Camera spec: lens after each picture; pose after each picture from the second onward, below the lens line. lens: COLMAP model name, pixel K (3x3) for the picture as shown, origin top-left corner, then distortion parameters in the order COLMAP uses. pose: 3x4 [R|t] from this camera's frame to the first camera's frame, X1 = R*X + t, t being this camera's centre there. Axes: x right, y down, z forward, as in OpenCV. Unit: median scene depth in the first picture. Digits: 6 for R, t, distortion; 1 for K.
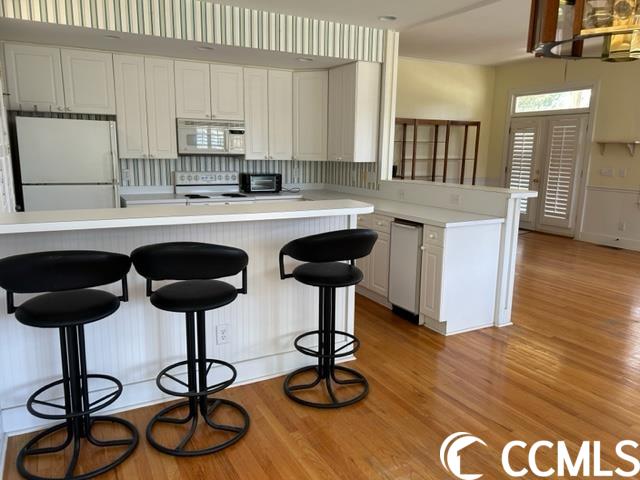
lens RADIAL K [[493.0, 0, 320.0], [0, 493.0, 240.0], [0, 0, 1]] dist [0.076484, -0.058028]
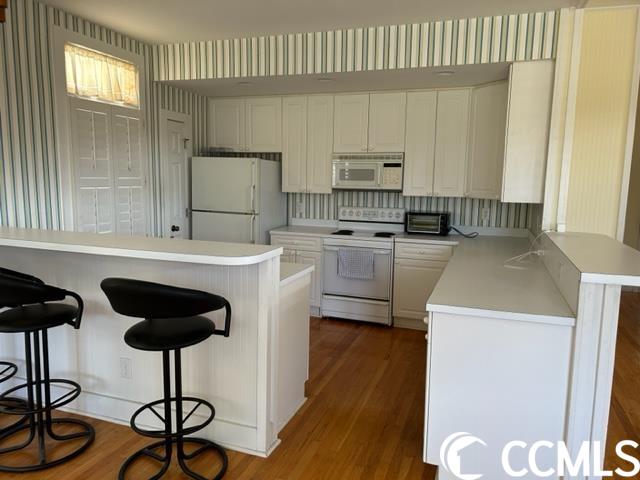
lens RADIAL K [[493.0, 0, 320.0], [0, 493.0, 240.0], [0, 0, 1]] dist [0.076484, -0.058028]
pose [[0.702121, 0.089547, -0.706405, 0.384624], [-0.134058, 0.990944, -0.007629, -0.060169], [0.699324, 0.100056, 0.707767, 0.294774]]
